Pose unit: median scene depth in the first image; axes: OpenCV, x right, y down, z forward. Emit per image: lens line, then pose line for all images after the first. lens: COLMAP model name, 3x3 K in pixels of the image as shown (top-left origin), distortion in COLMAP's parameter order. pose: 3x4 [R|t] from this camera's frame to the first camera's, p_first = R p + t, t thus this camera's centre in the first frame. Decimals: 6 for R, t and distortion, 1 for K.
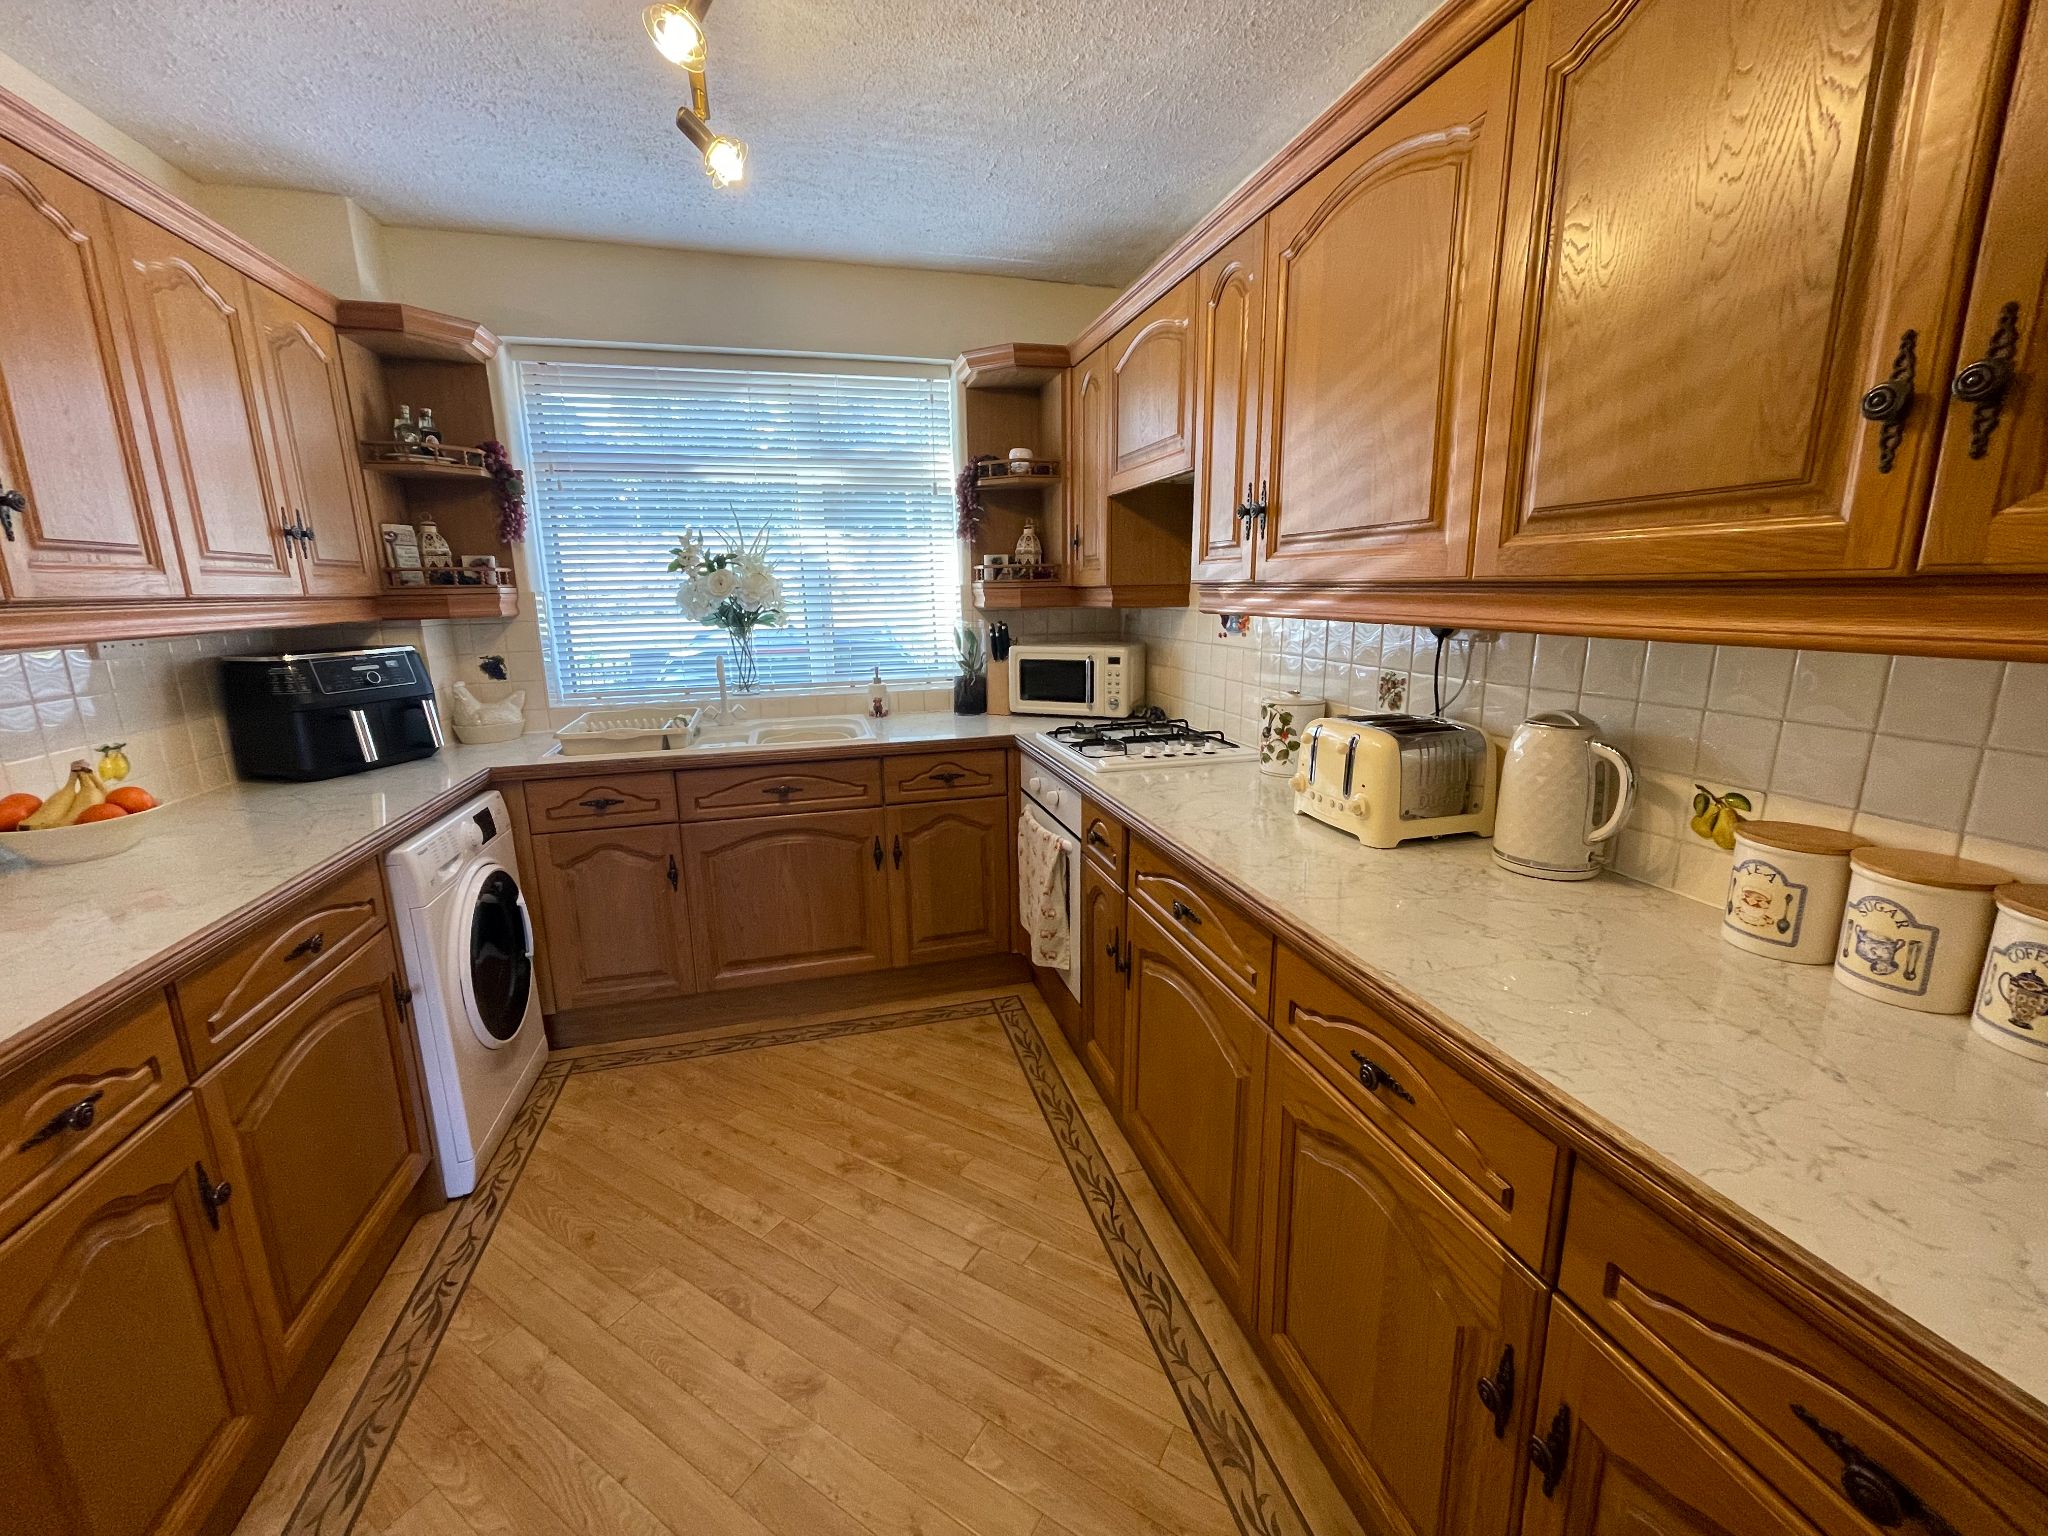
lens RADIAL K [[827.4, 0, 1021.0], [0, 827.4, 768.9], [0, 0, 1]] dist [-0.008610, 0.006987]
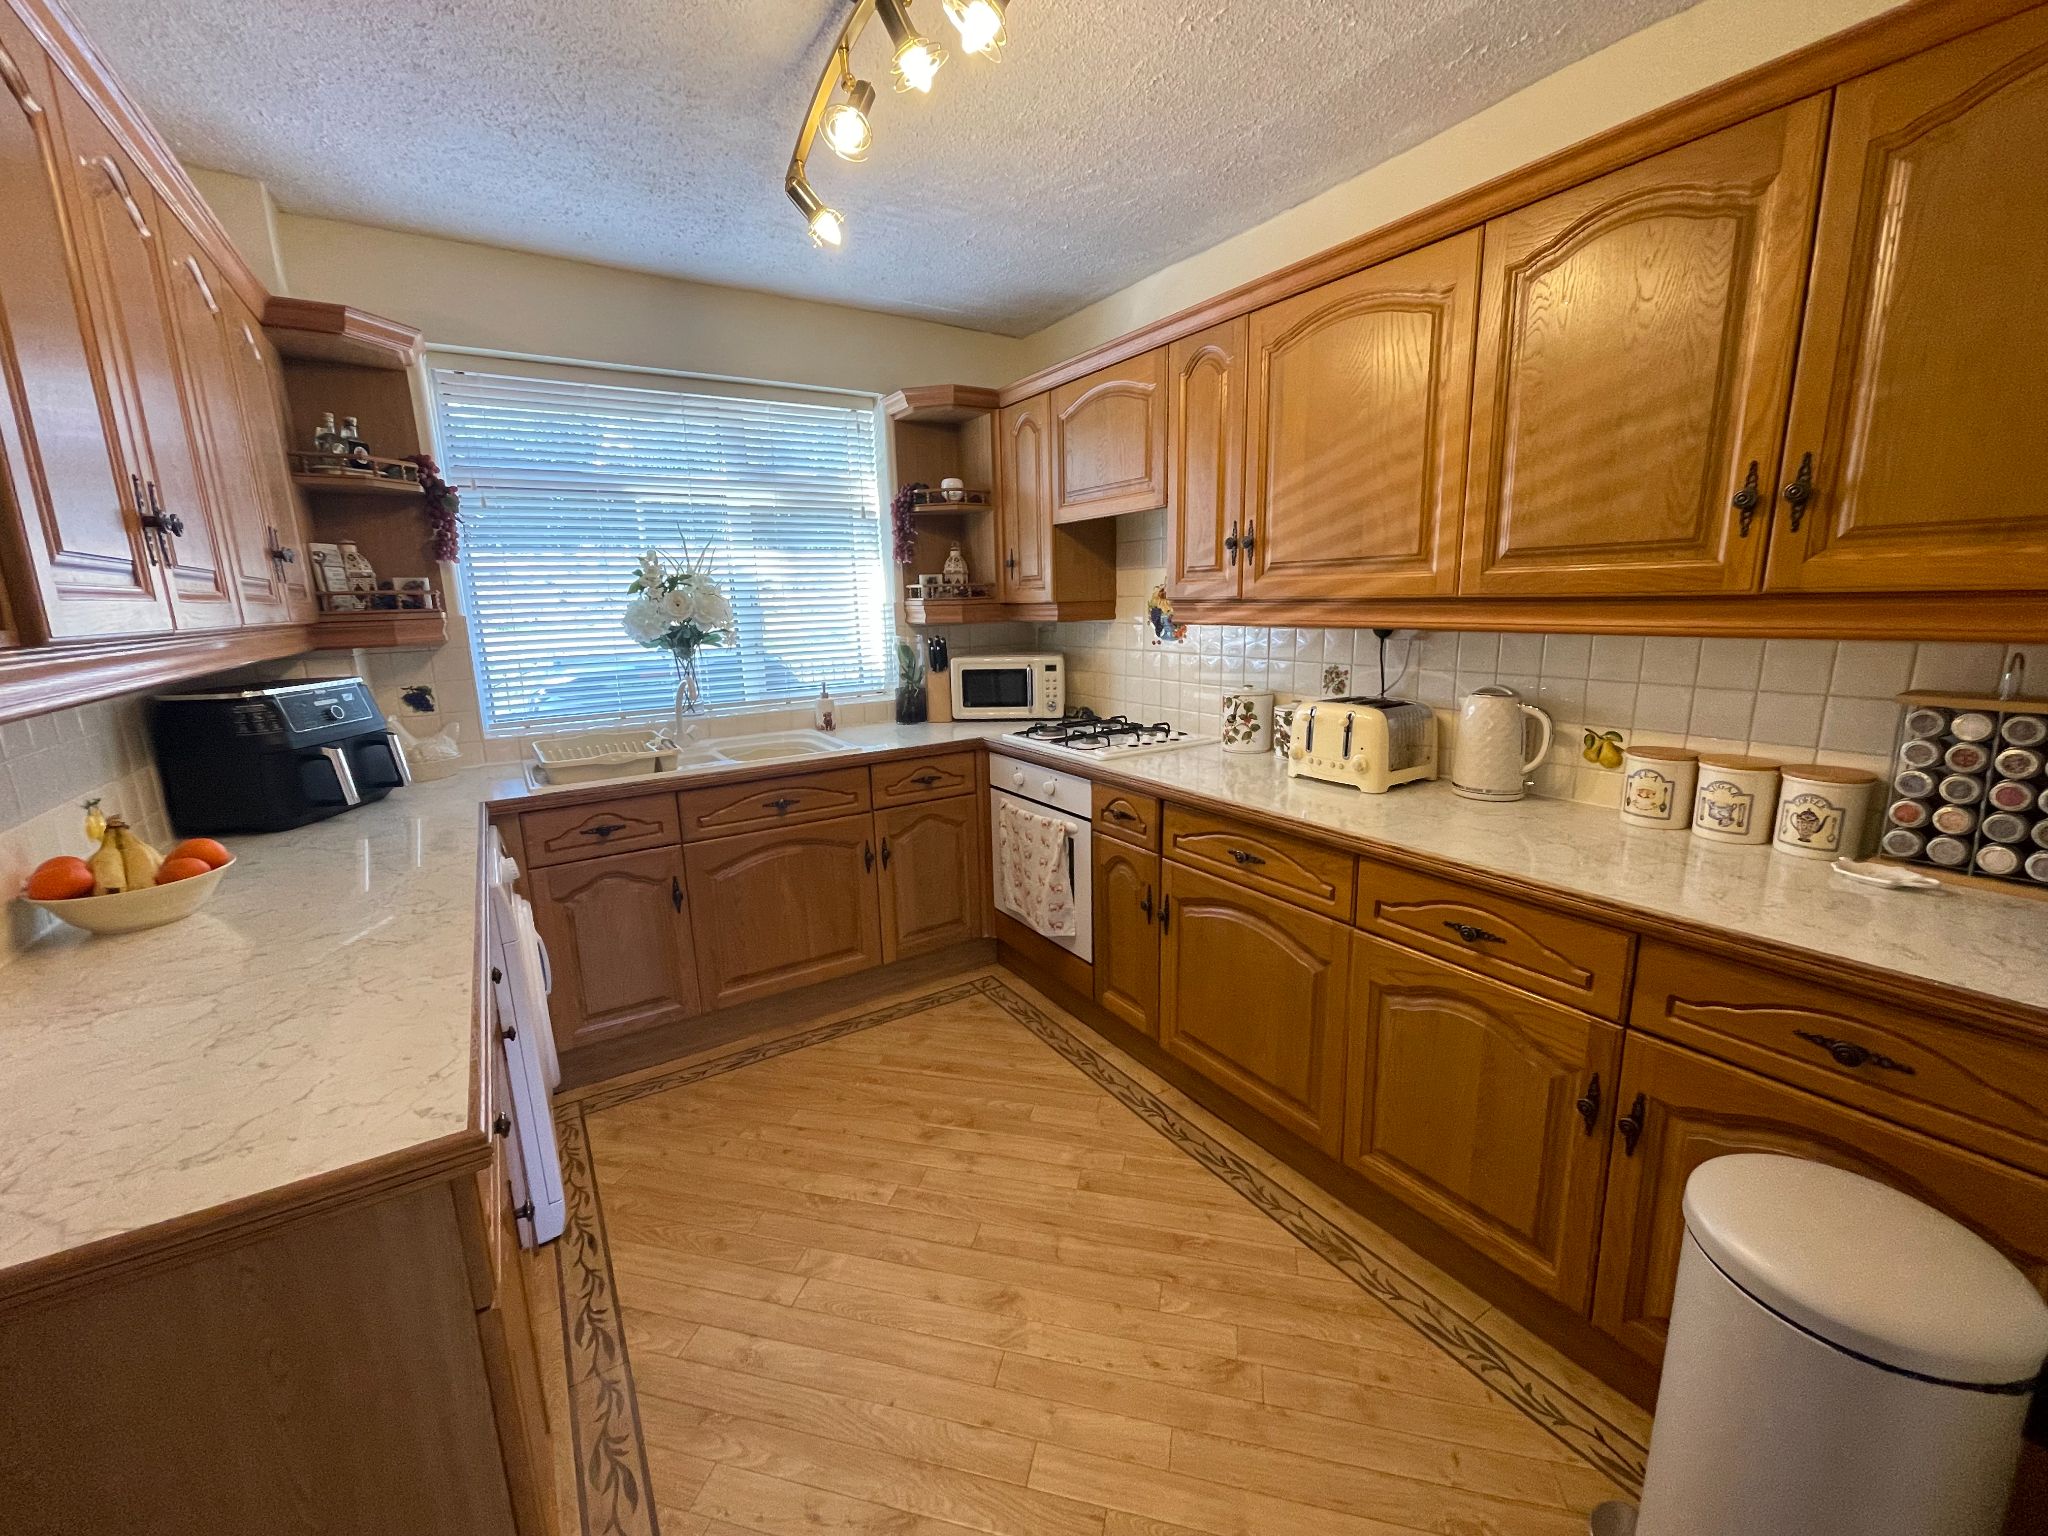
lens RADIAL K [[827.4, 0, 1021.0], [0, 827.4, 768.9], [0, 0, 1]] dist [-0.008610, 0.006987]
pose [[0.953541, -0.070665, 0.292858, -0.339744], [0.075533, 0.997129, -0.005331, 0.012433], [-0.291640, 0.027204, 0.956141, -0.084027]]
